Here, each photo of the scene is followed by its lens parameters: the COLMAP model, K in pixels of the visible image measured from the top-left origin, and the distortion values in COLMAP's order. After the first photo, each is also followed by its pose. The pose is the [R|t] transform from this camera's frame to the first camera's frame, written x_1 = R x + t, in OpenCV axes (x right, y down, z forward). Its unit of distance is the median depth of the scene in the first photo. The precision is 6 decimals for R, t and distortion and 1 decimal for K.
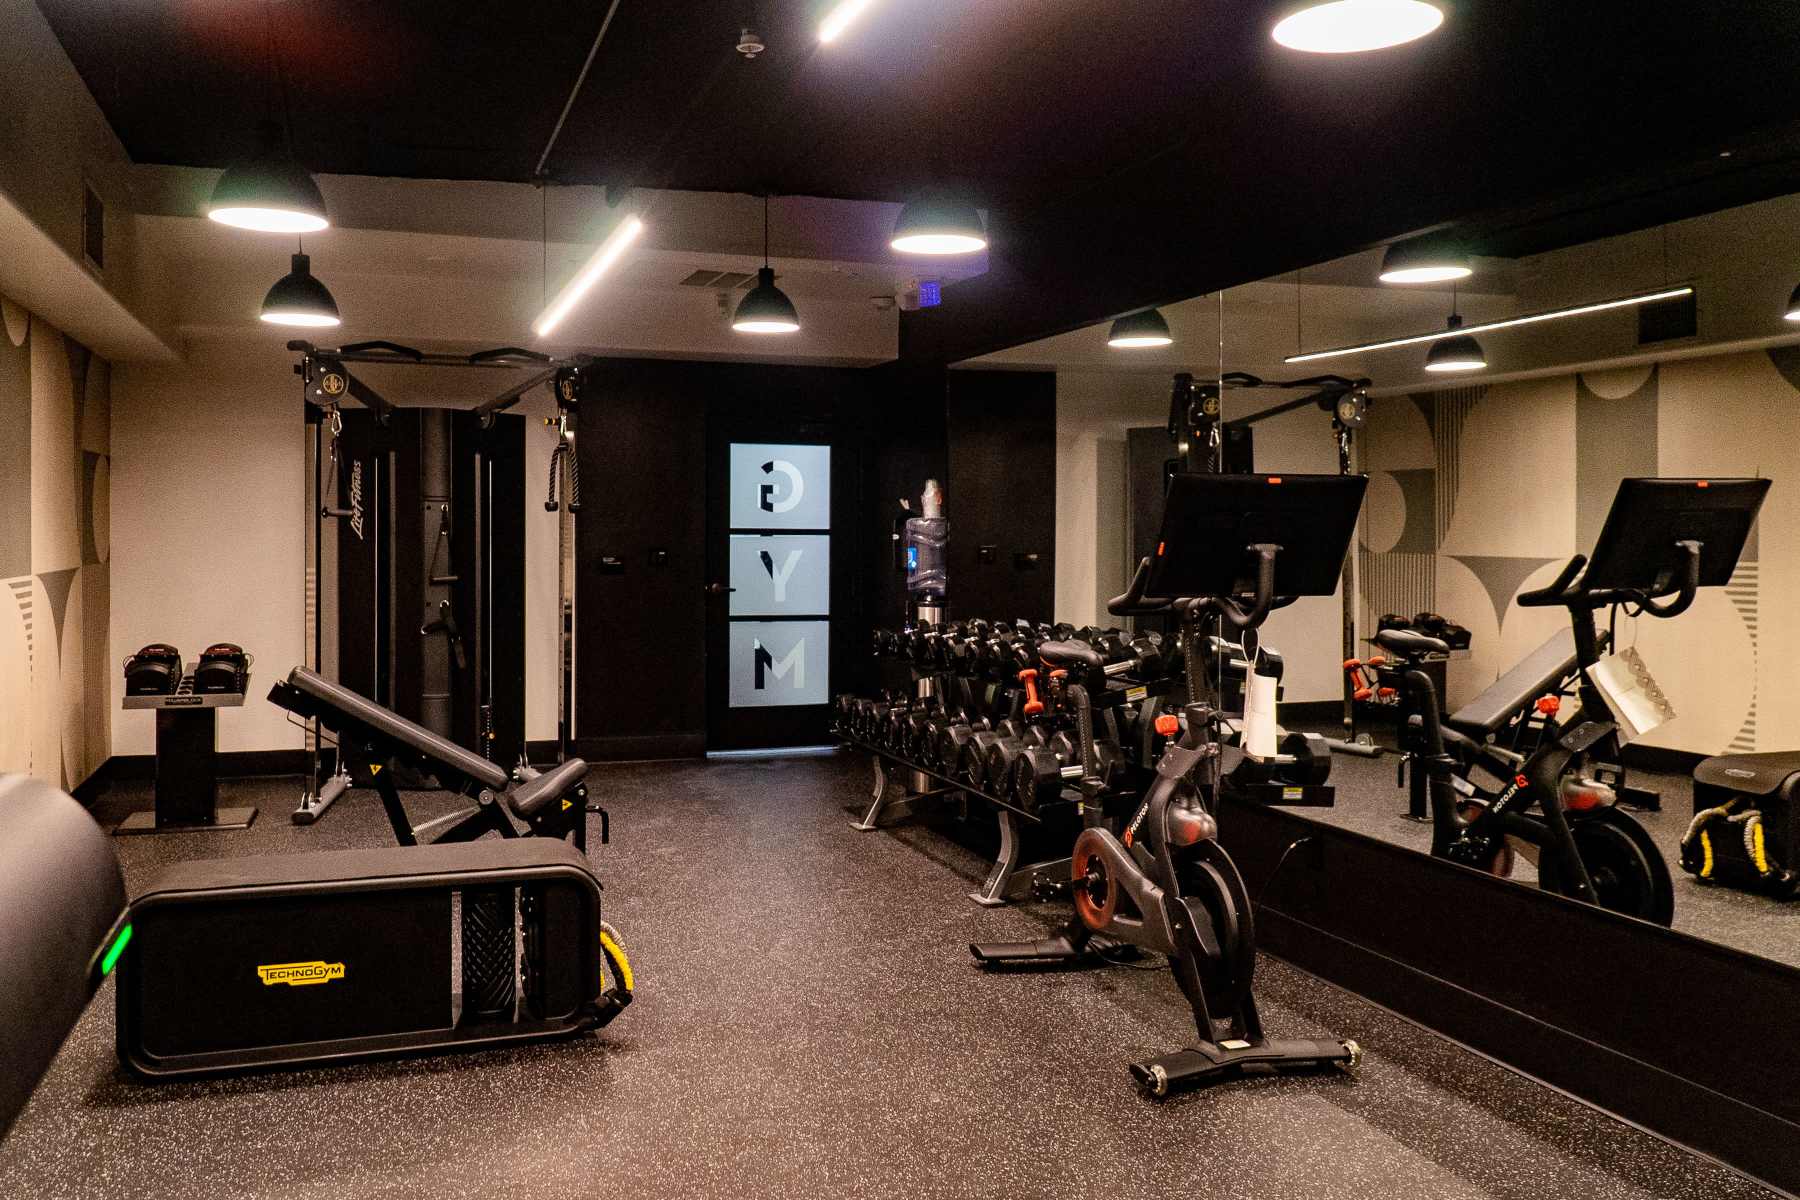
lens RADIAL K [[1440.3, 0, 901.2], [0, 1440.3, 592.4], [0, 0, 1]] dist [0.001571, 0.001601]
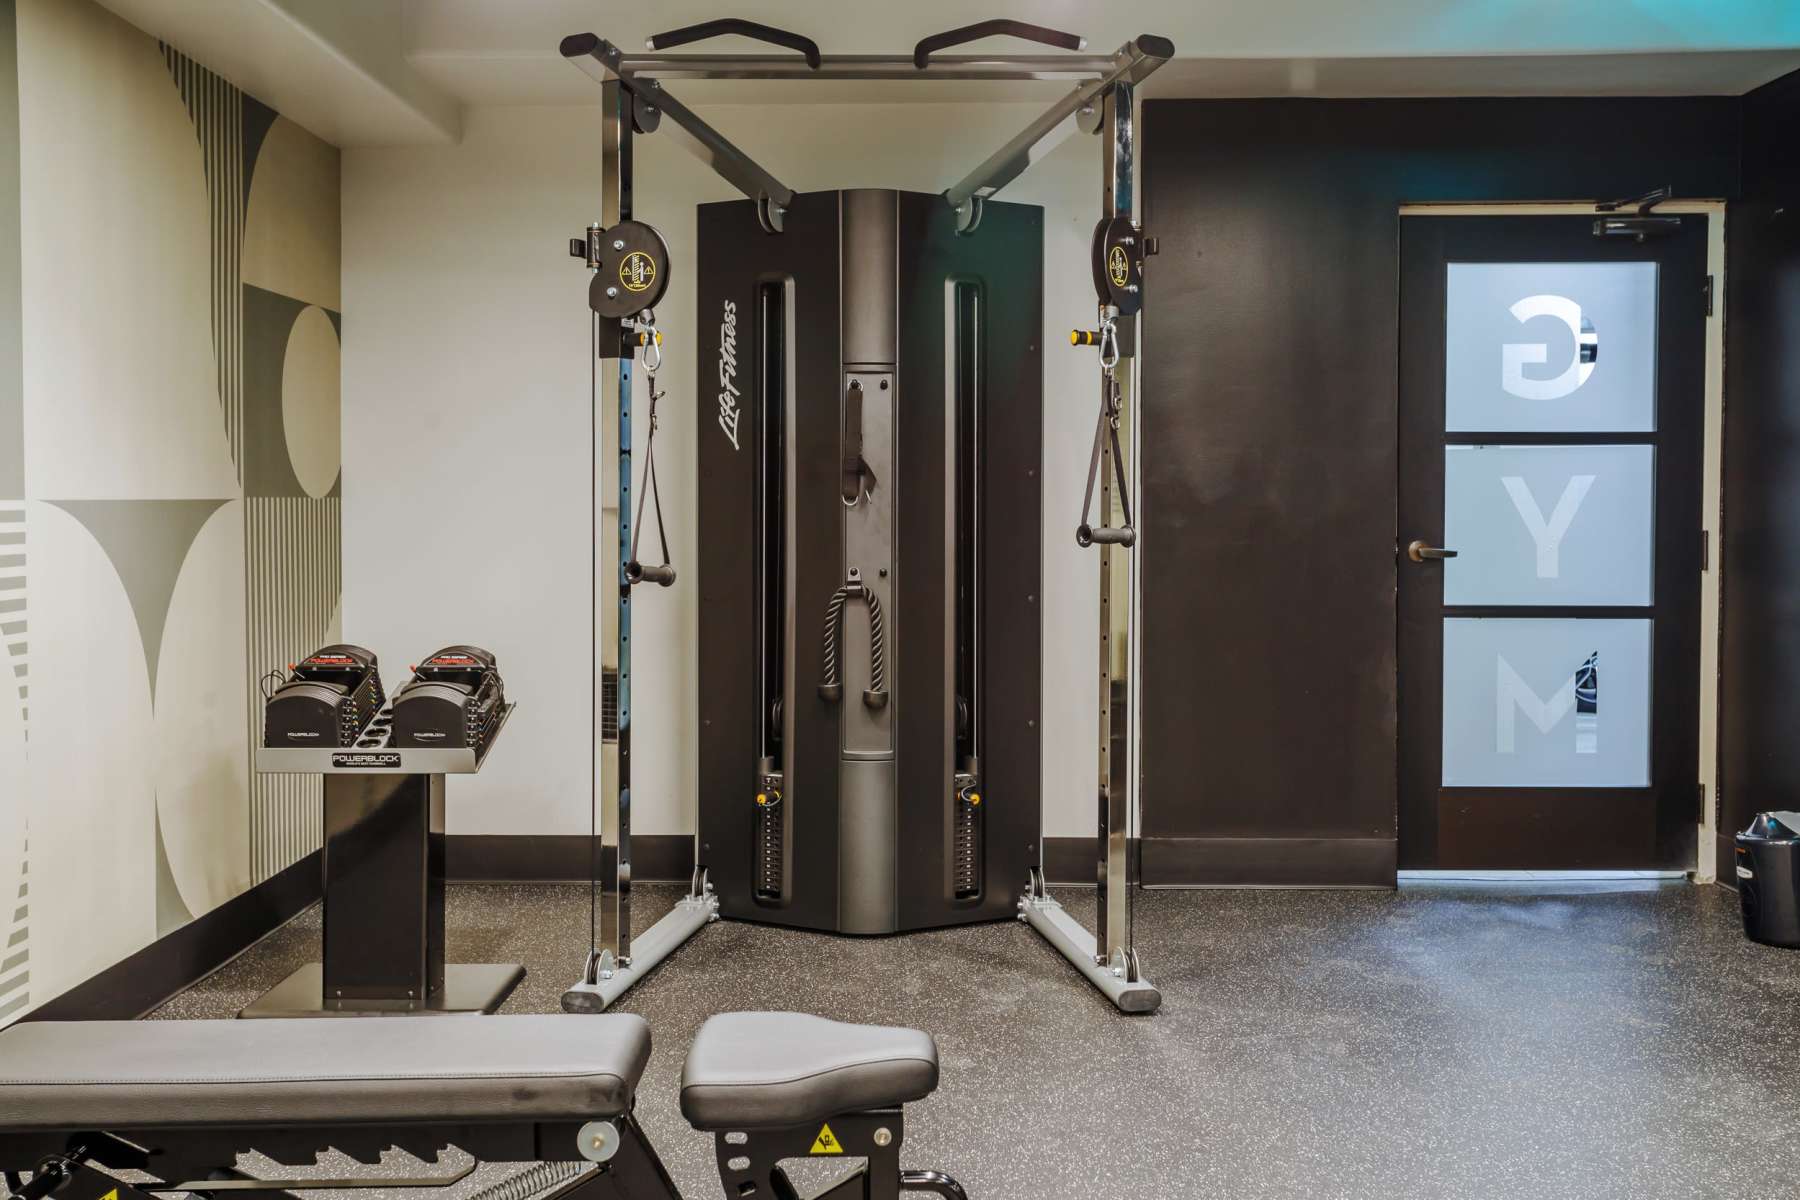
lens RADIAL K [[1440.3, 0, 898.5], [0, 1440.3, 593.3], [0, 0, 1]] dist [0.001571, 0.001601]
pose [[0.921284, 0.007205, -0.388824, -0.115295], [-0.005308, 0.999968, 0.005953, 0.011675], [0.388854, -0.003421, 0.921293, 0.538751]]
